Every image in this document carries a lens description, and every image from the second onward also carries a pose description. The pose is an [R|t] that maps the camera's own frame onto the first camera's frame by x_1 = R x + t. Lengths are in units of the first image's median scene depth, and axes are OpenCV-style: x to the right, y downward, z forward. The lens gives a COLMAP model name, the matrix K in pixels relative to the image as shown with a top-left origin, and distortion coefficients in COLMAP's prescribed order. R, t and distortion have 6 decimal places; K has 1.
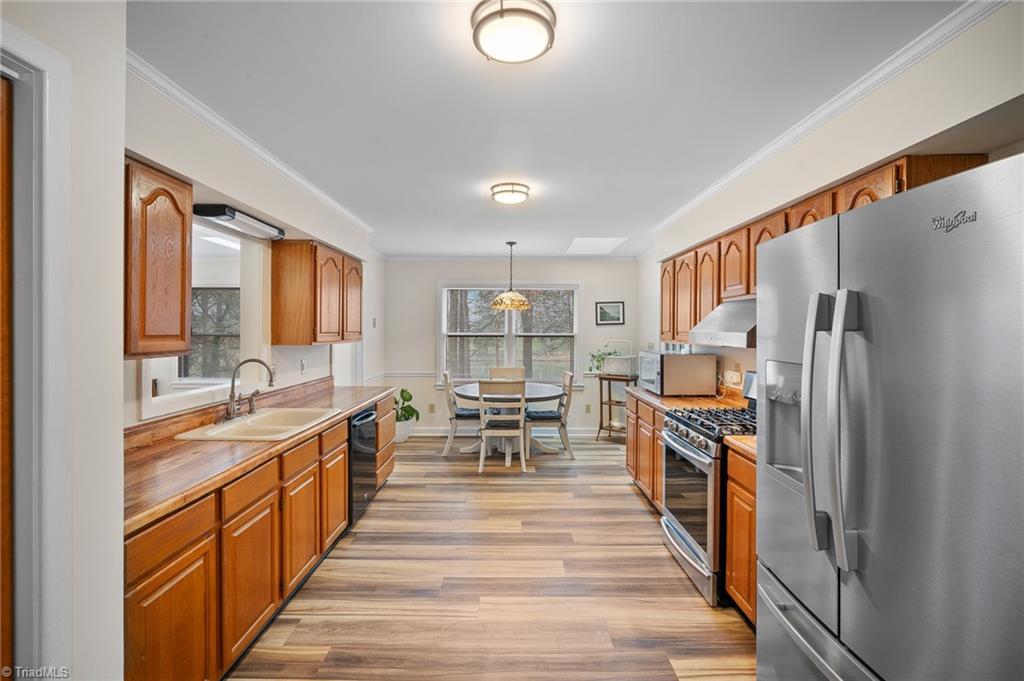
lens RADIAL K [[443.0, 0, 510.2], [0, 443.0, 335.2], [0, 0, 1]] dist [-0.015564, -0.000122]
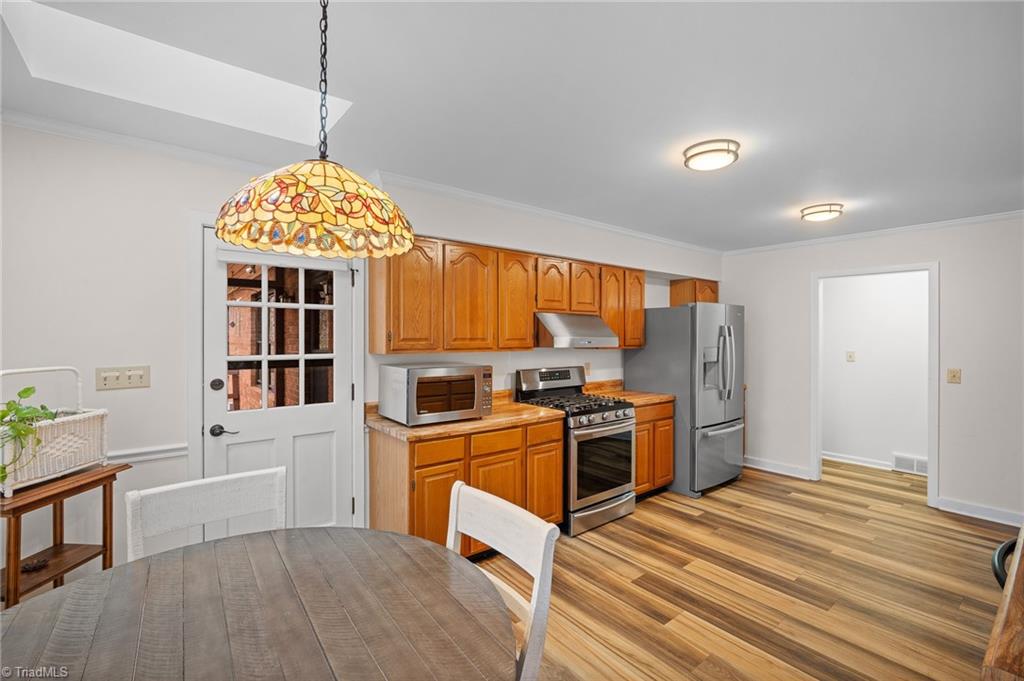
lens RADIAL K [[443.0, 0, 511.0], [0, 443.0, 337.6], [0, 0, 1]] dist [-0.015564, -0.000122]
pose [[-0.615411, -0.001832, 0.788204, -0.301320], [0.013155, 0.999834, 0.012595, -0.014843], [-0.788096, 0.018120, -0.615285, 1.365194]]
